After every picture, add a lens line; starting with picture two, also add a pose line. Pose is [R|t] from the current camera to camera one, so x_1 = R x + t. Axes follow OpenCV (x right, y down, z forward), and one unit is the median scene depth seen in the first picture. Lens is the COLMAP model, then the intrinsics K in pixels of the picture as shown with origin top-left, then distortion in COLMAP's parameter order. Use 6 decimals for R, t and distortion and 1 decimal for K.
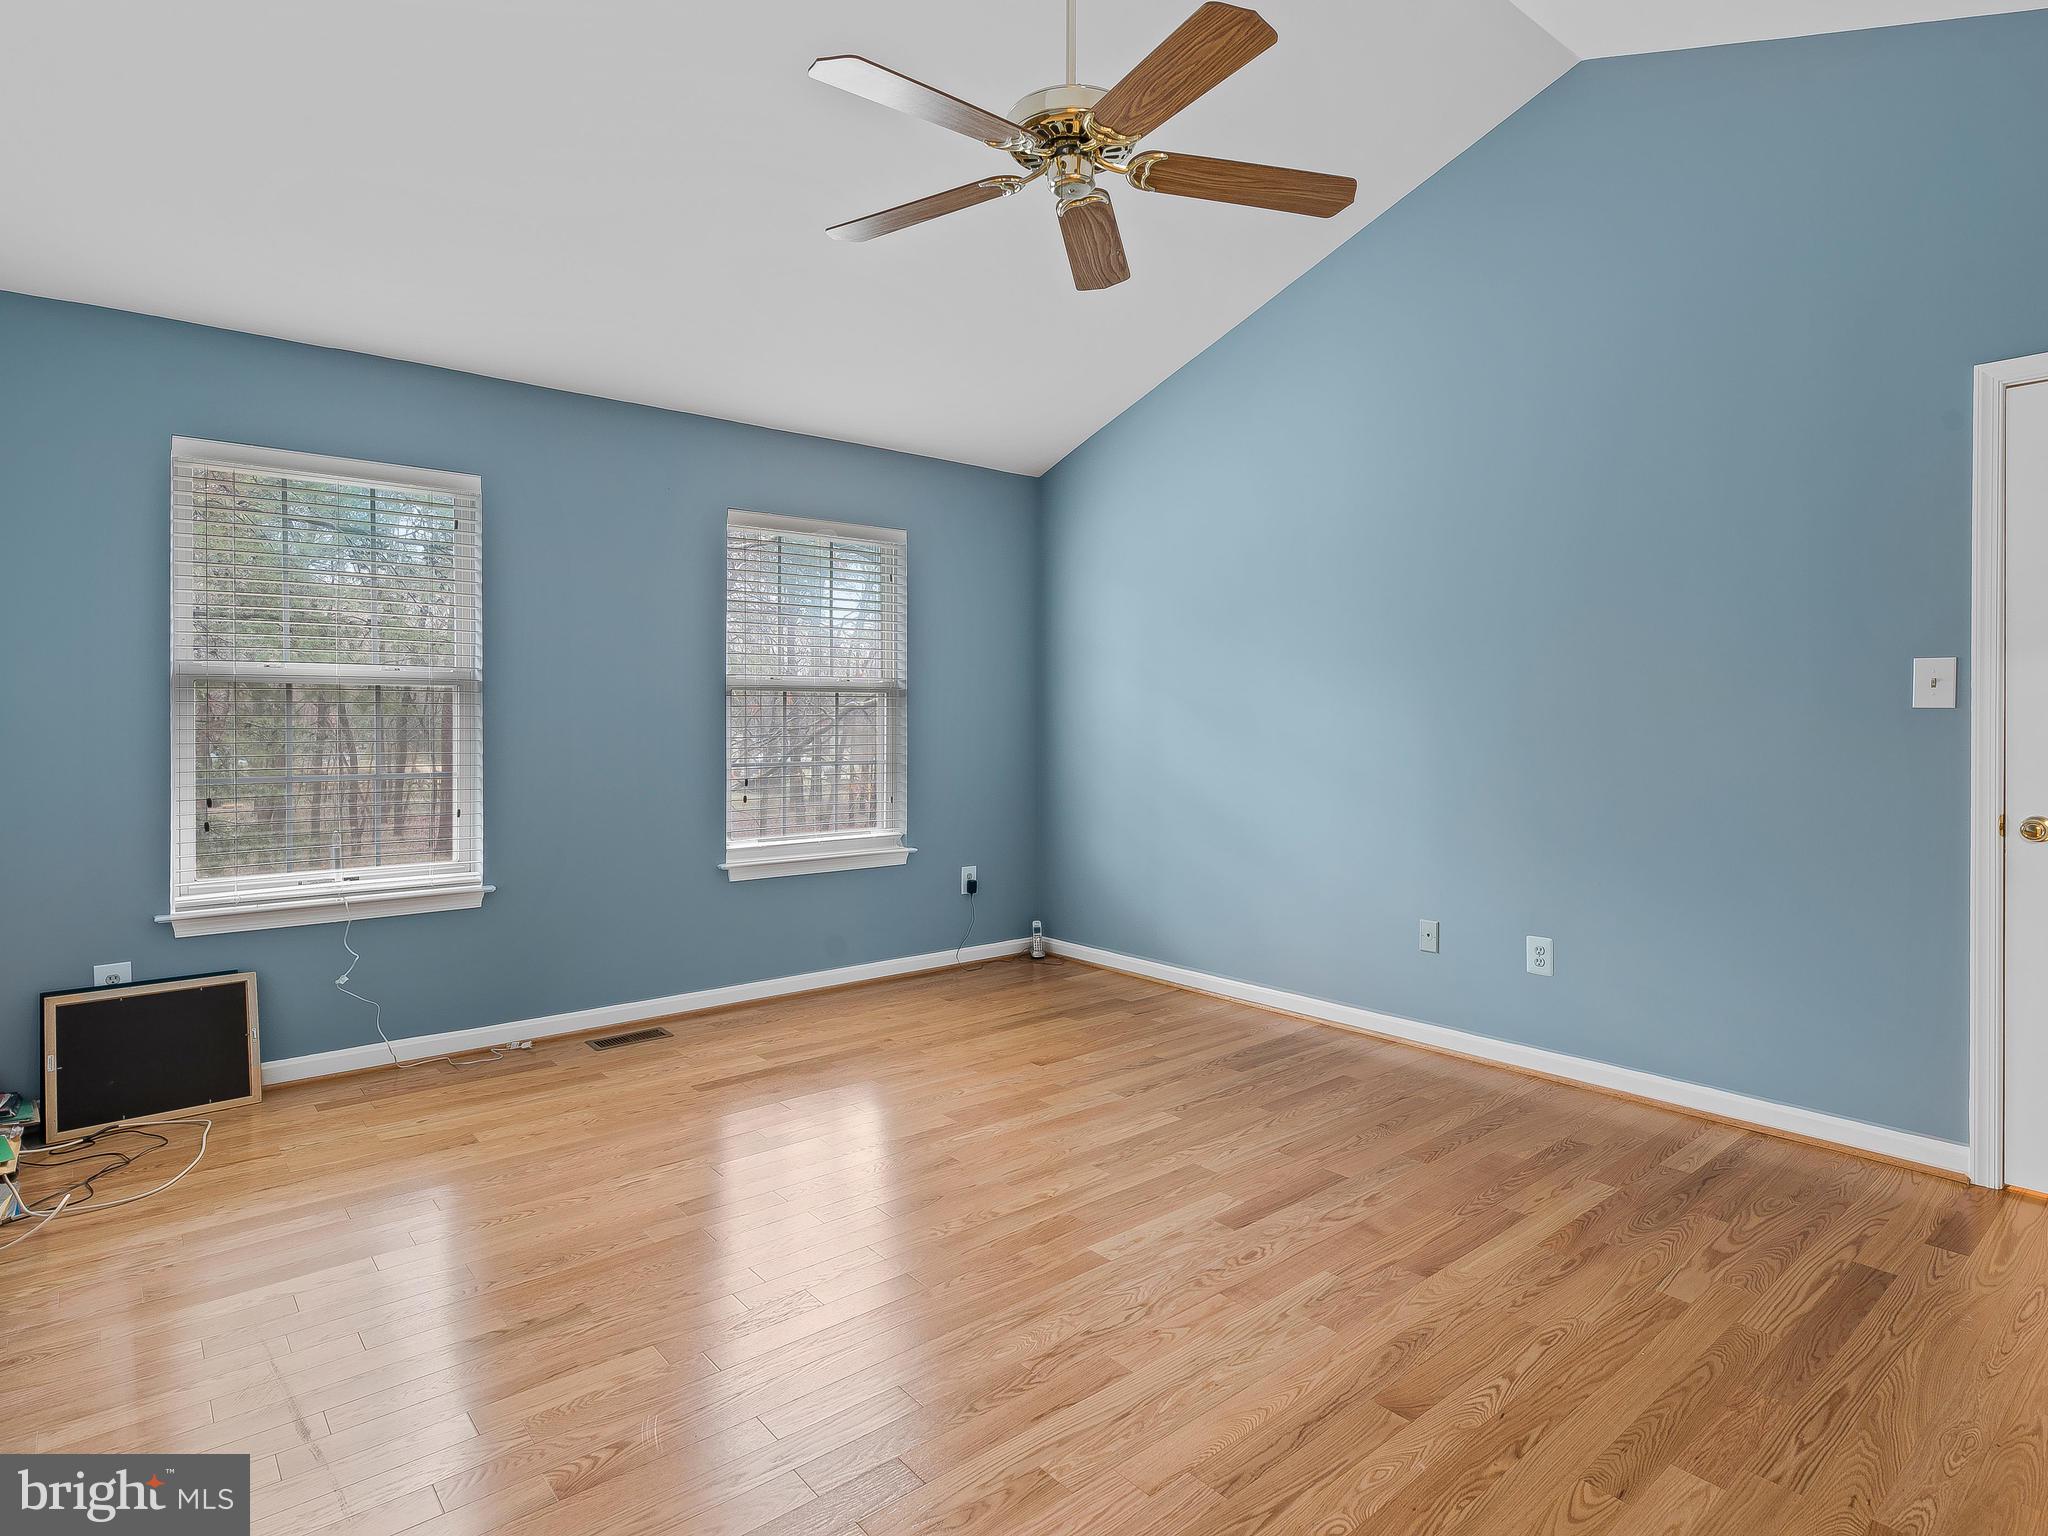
lens RADIAL K [[1067.9, 0, 1022.5], [0, 1067.9, 723.4], [0, 0, 1]] dist [-0.000134, -0.008159]
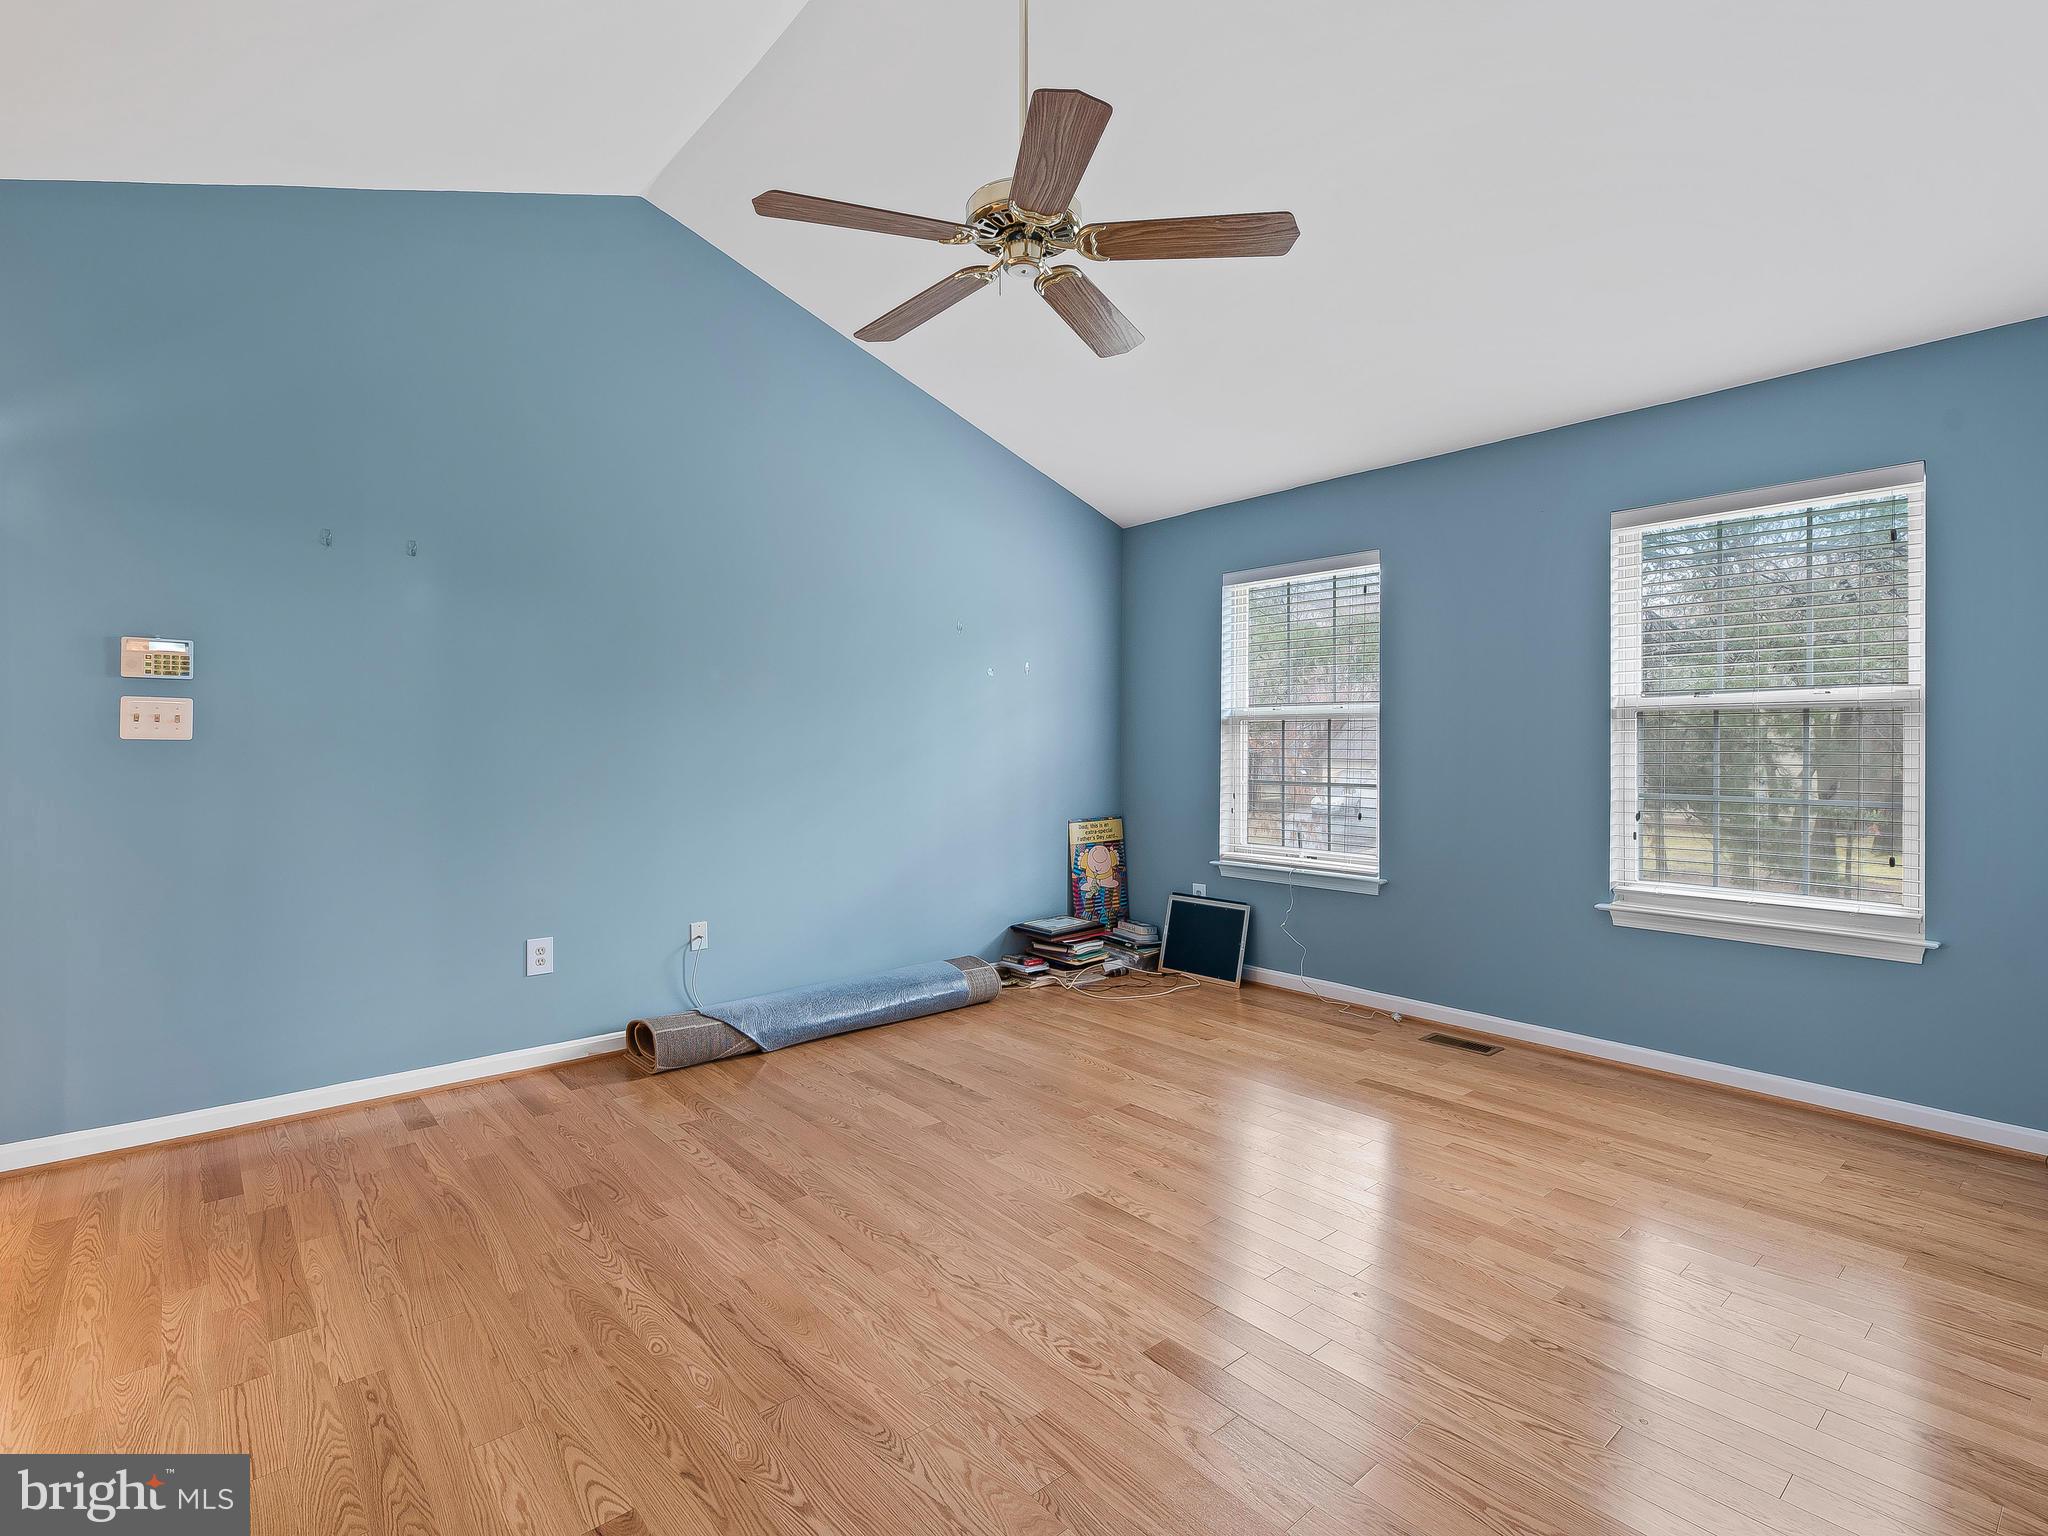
lens RADIAL K [[969.5, 0, 1037.7], [0, 969.5, 751.7], [0, 0, 1]] dist [0.001100, -0.000392]
pose [[0.051513, 0.010569, -0.998616, 0.948255], [-0.002947, 0.999941, 0.010431, -0.008203], [0.998668, 0.002406, 0.051541, 0.871375]]
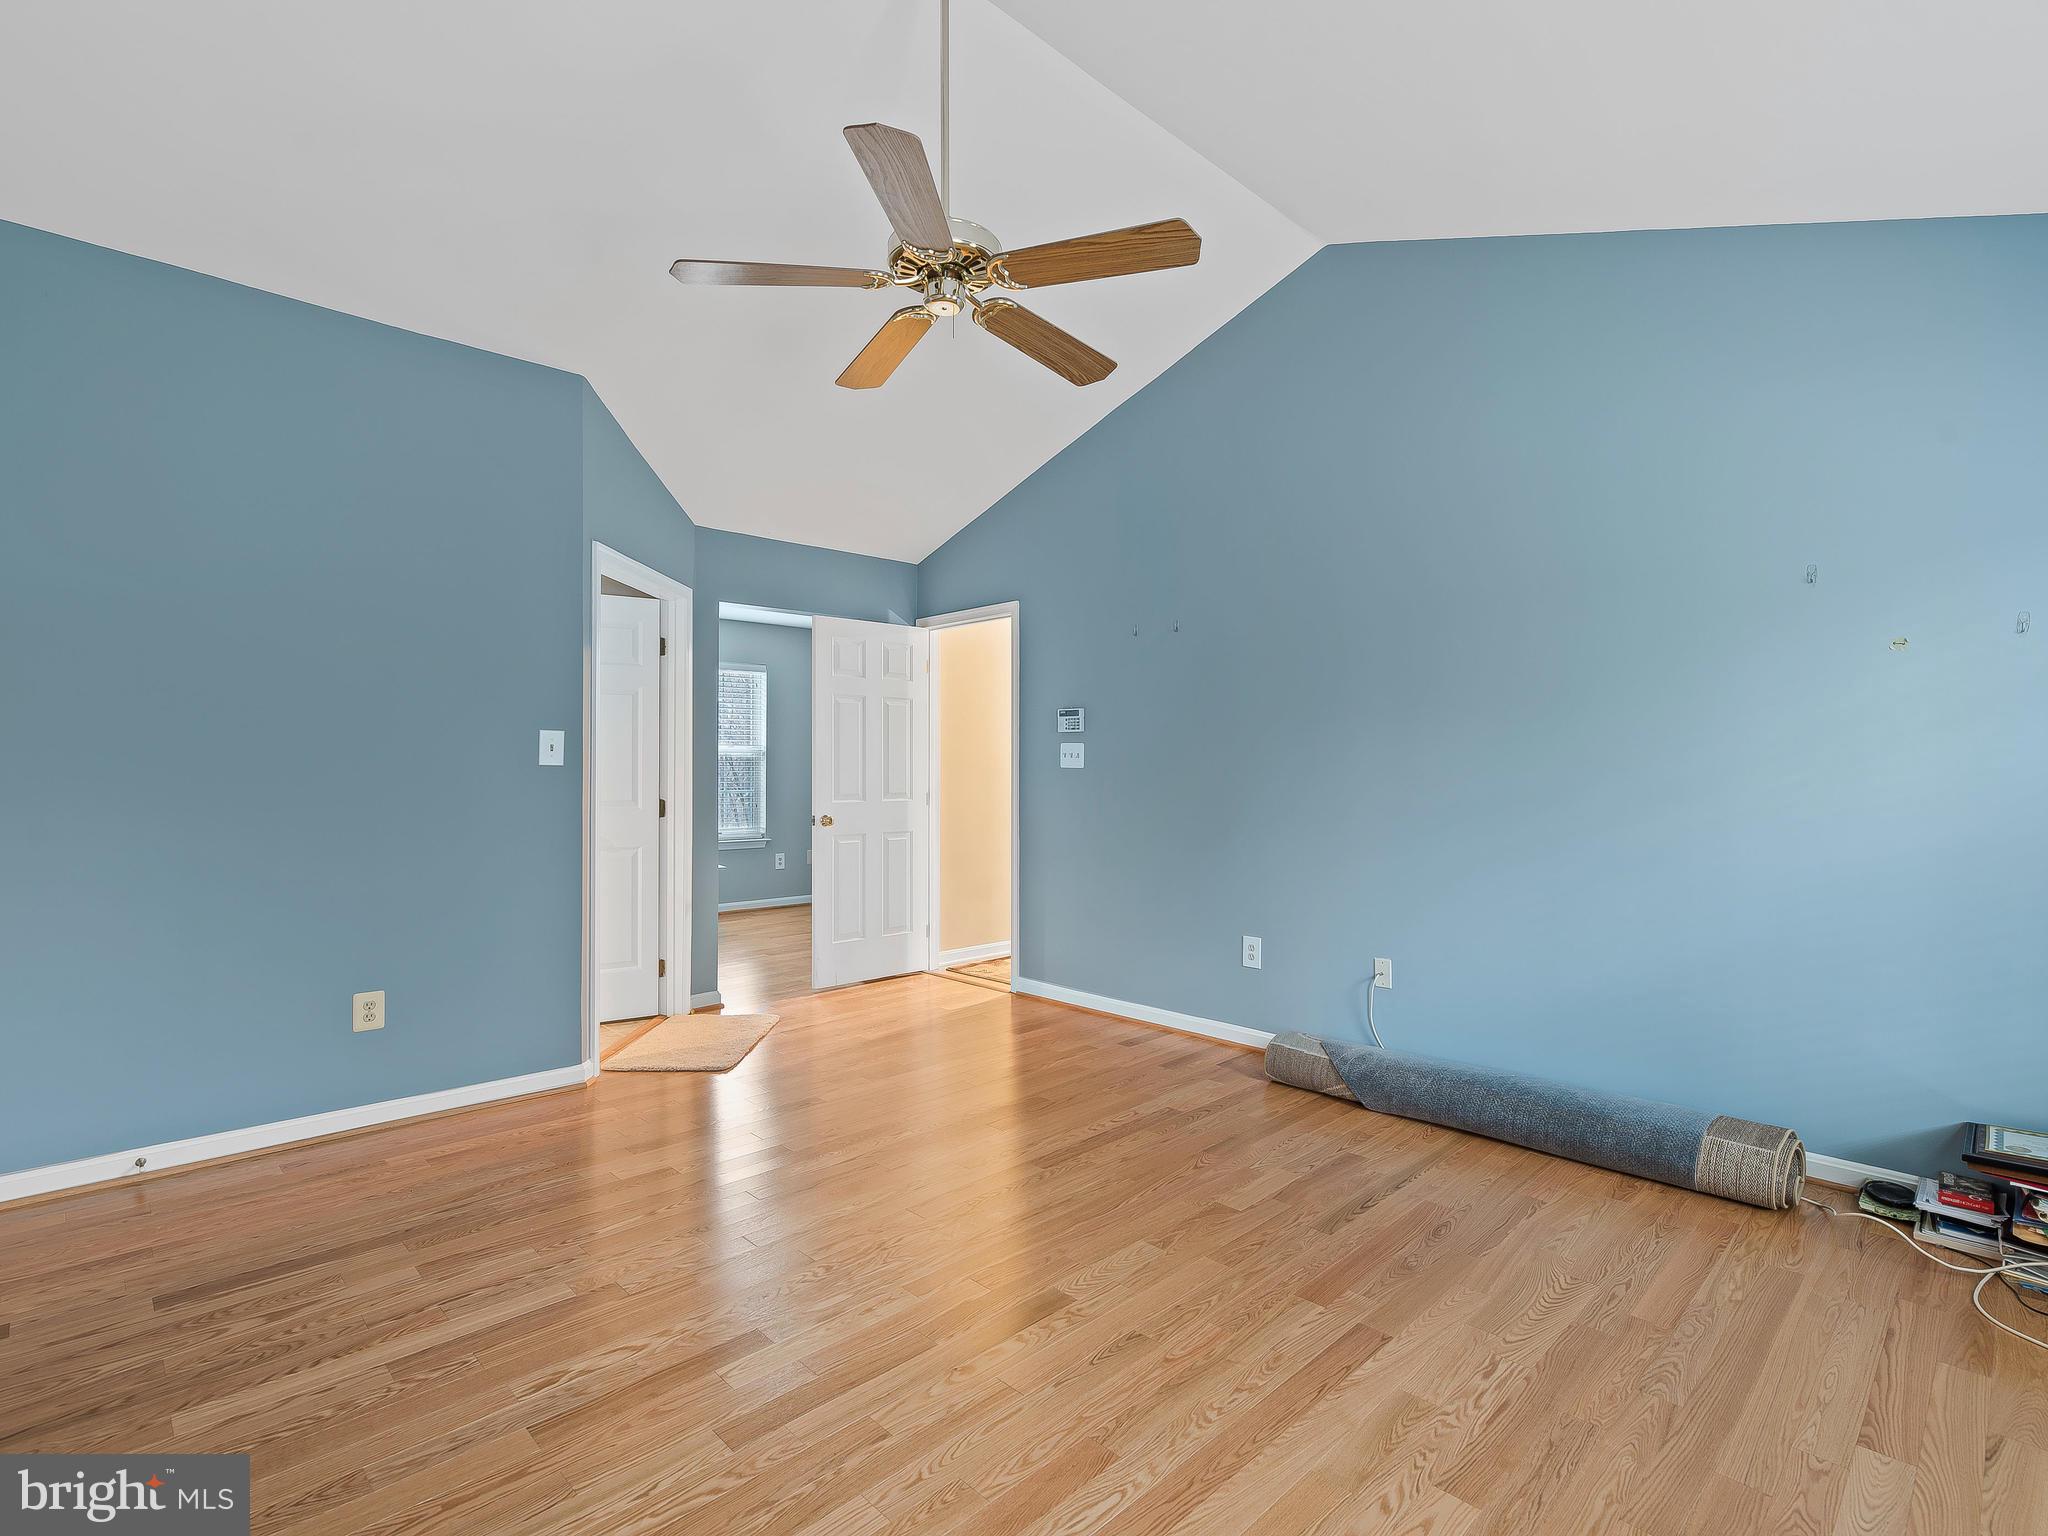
lens RADIAL K [[1014.0, 0, 1087.4], [0, 1014.0, 772.9], [0, 0, 1]] dist [-0.003399, -0.000599]
pose [[-0.990300, -0.004067, -0.138883, 0.040551], [-0.005137, 0.999960, 0.007345, -0.012447], [0.138848, 0.007987, -0.990282, 1.885763]]
